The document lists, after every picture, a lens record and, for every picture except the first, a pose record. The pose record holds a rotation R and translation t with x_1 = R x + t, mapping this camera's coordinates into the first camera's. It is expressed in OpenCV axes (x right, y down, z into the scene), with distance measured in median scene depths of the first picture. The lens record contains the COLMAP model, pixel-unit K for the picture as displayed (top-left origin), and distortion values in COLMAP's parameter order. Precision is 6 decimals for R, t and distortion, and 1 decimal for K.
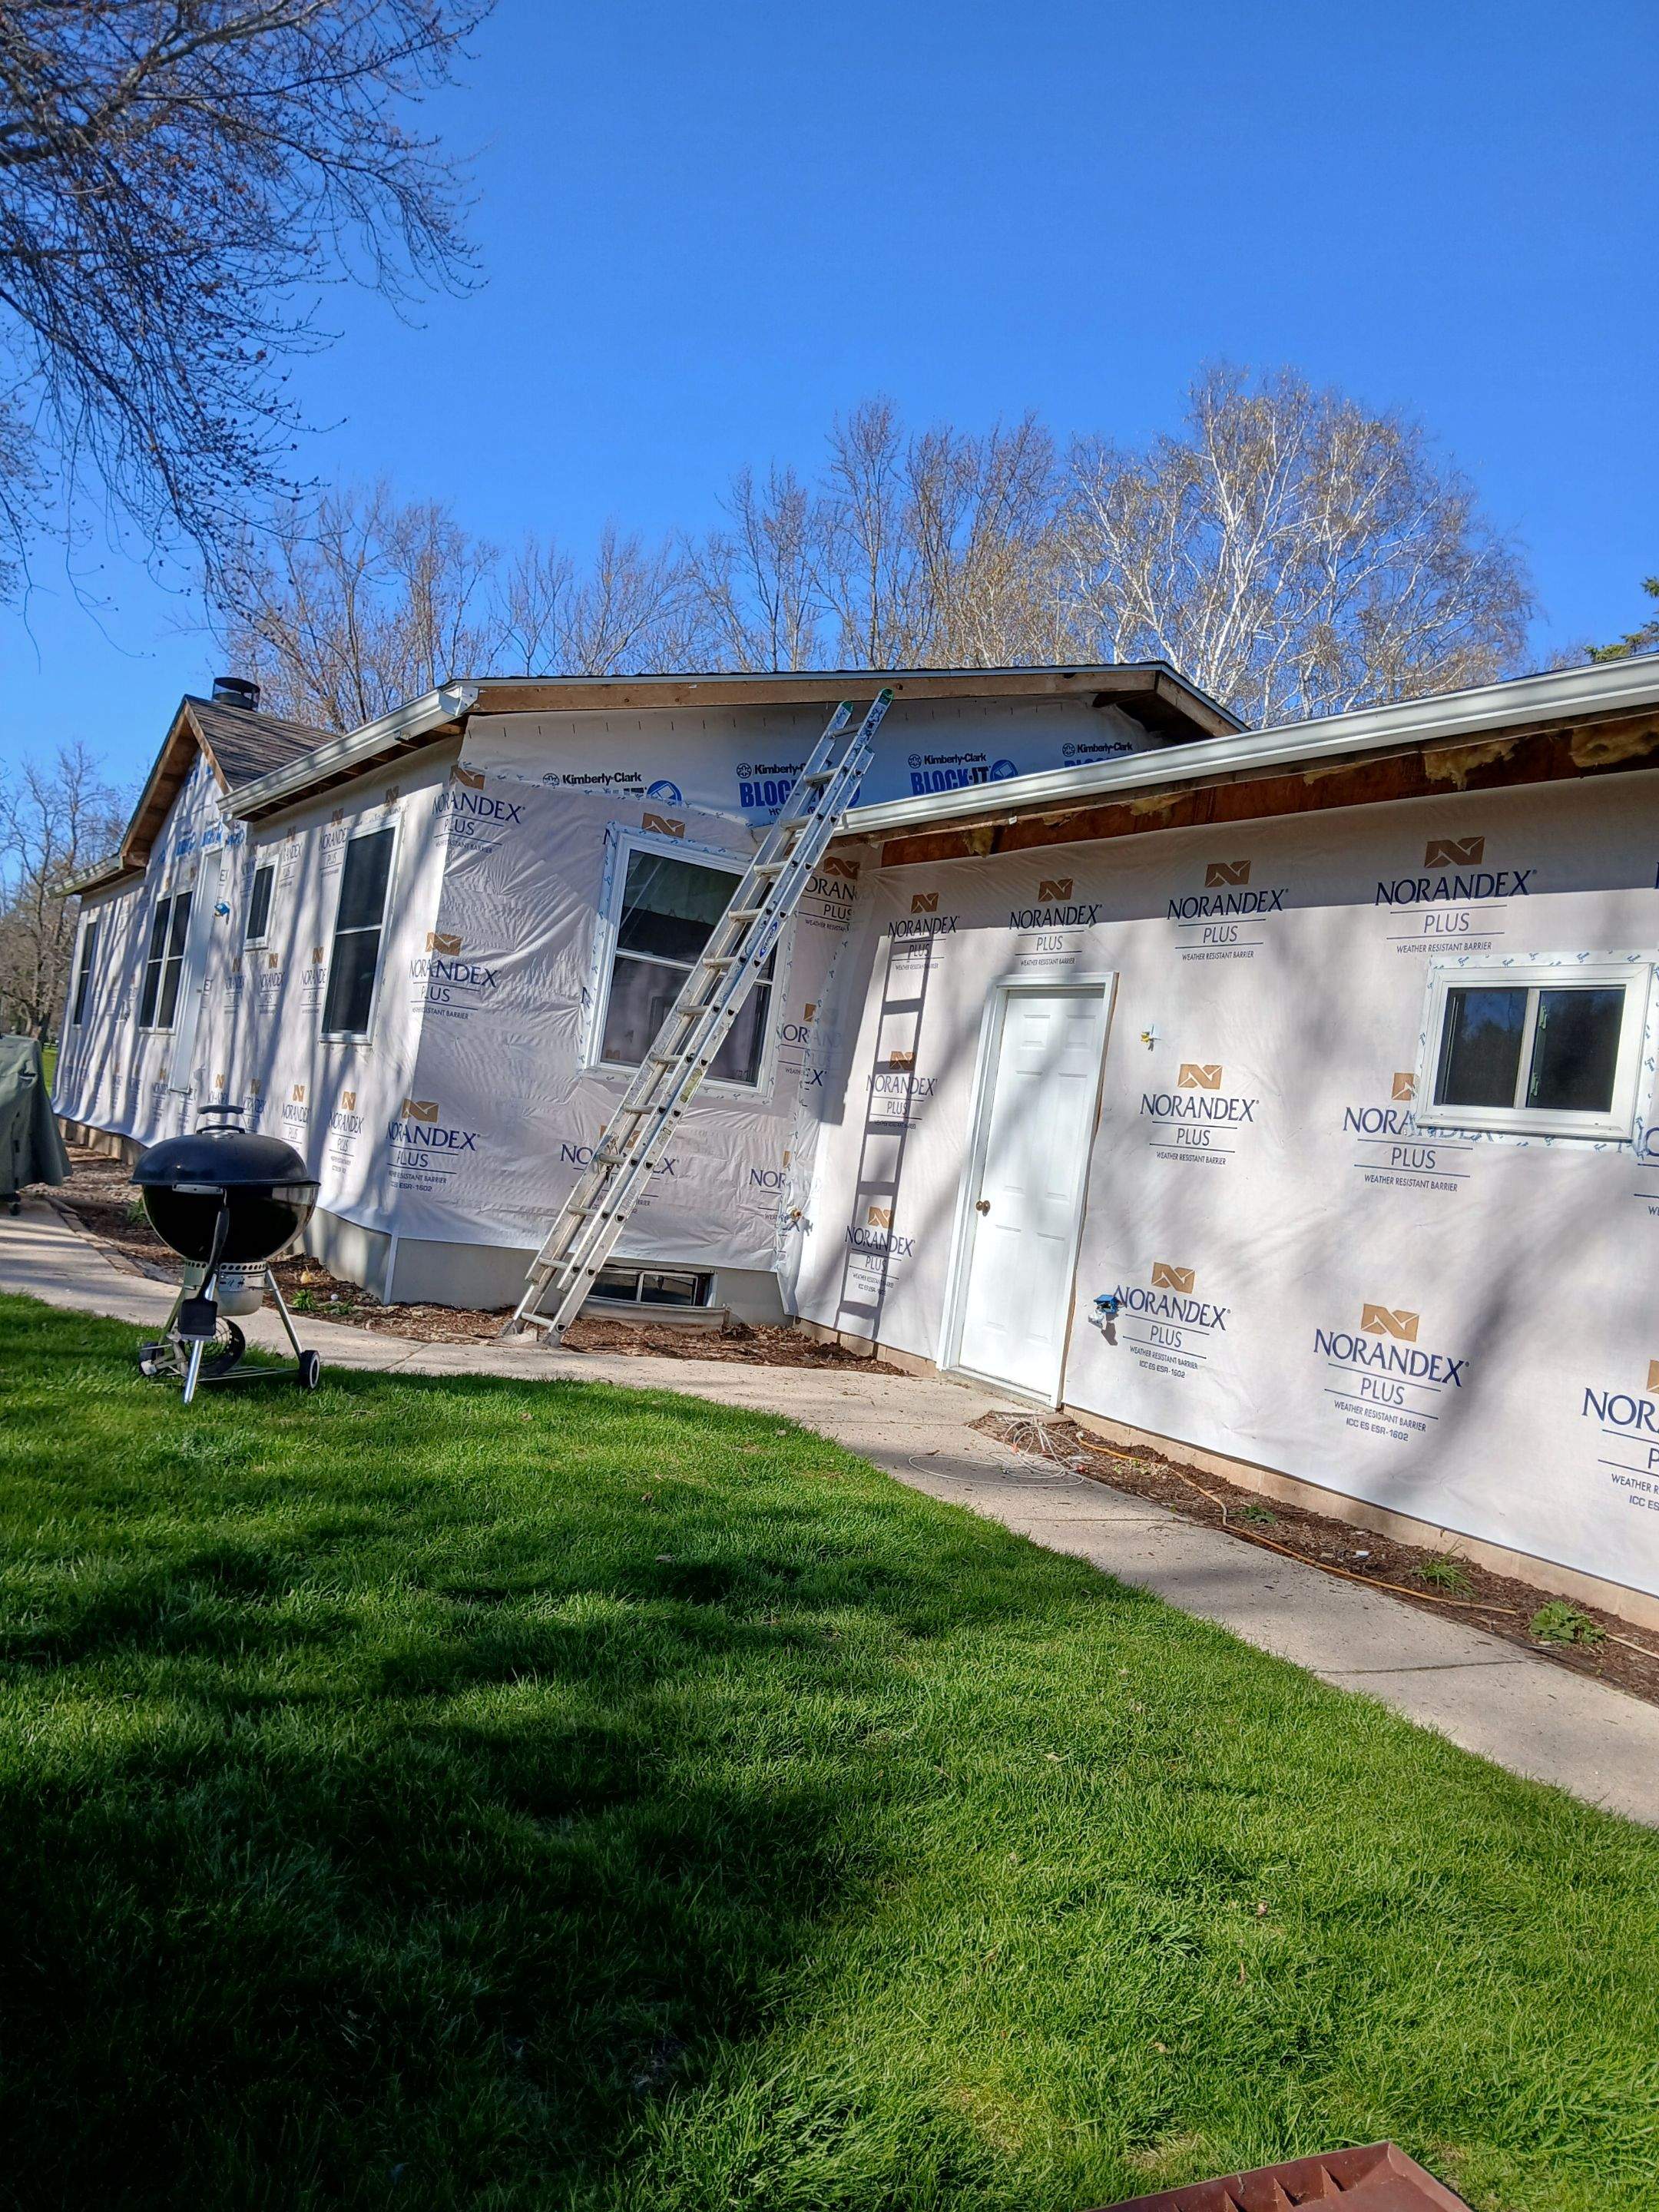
lens RADIAL K [[1573.6, 0, 750.2], [0, 1573.6, 1104.7], [0, 0, 1]] dist [0.090426, -0.105058]
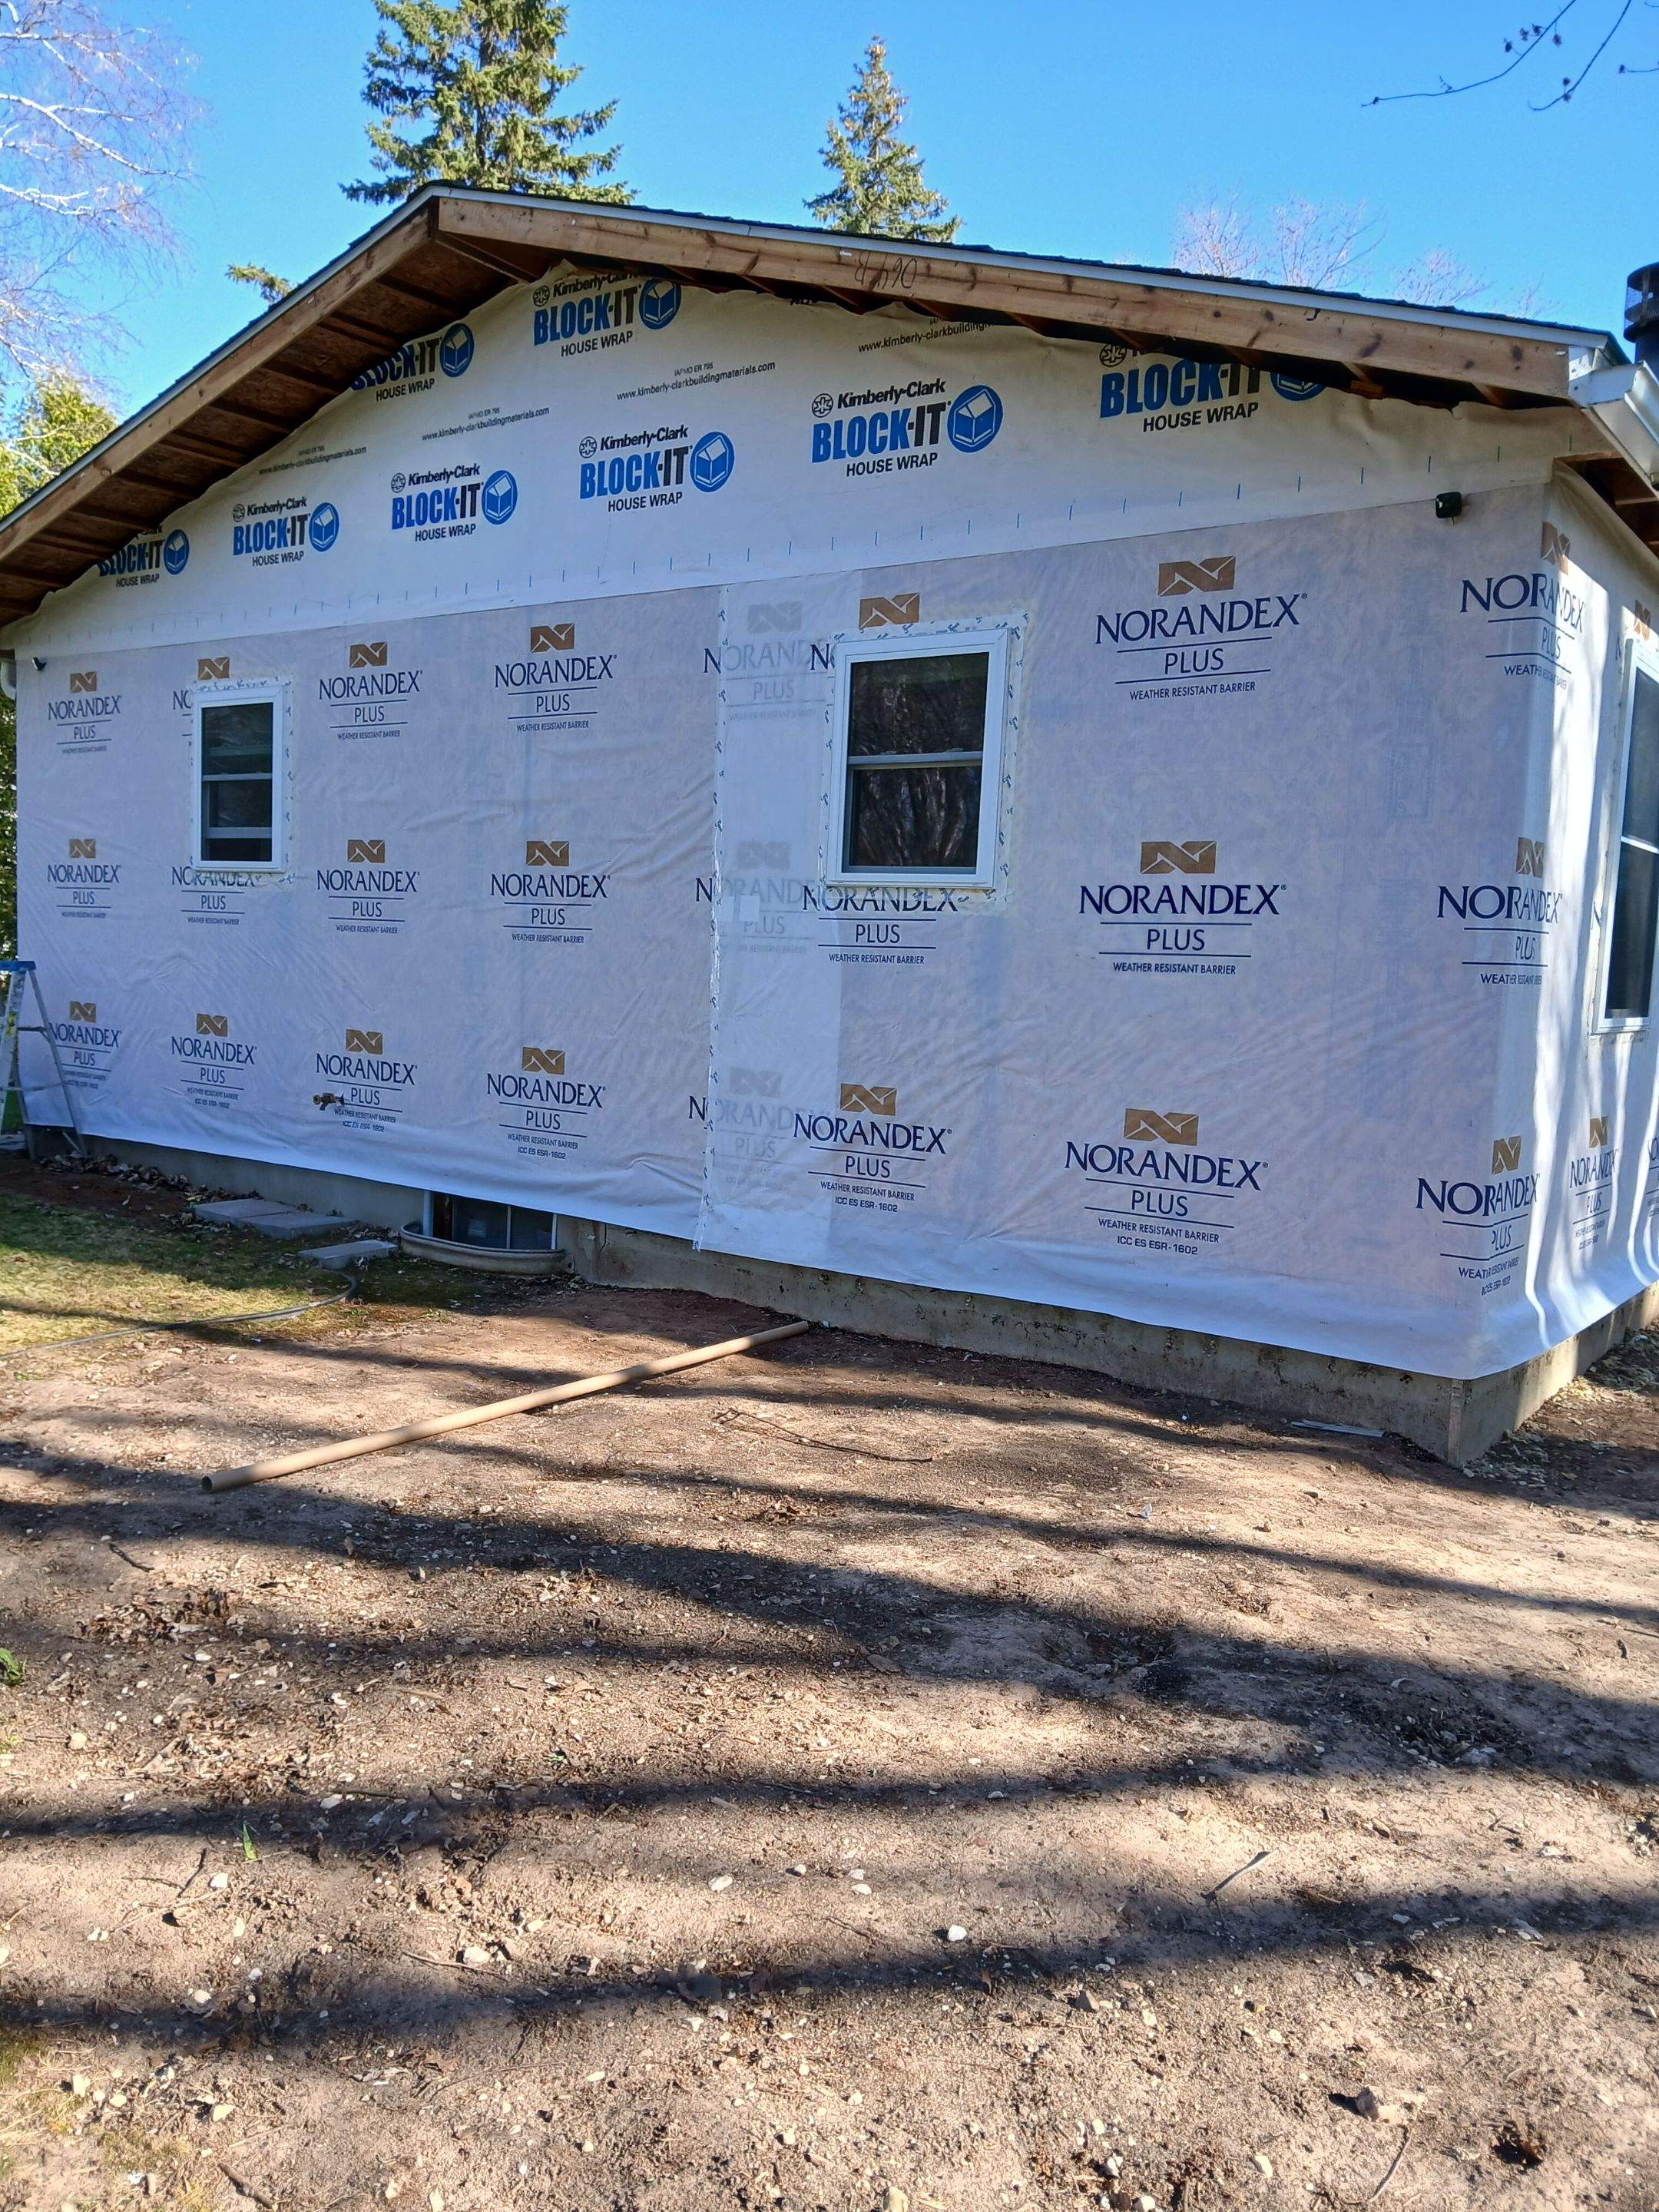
lens RADIAL K [[1573.6, 0, 750.2], [0, 1573.6, 1104.7], [0, 0, 1]] dist [0.090426, -0.105058]
pose [[0.902926, -0.111421, 0.415102, -0.089940], [0.053627, 0.987471, 0.148406, -0.009995], [-0.426437, -0.111739, 0.897589, 0.168342]]
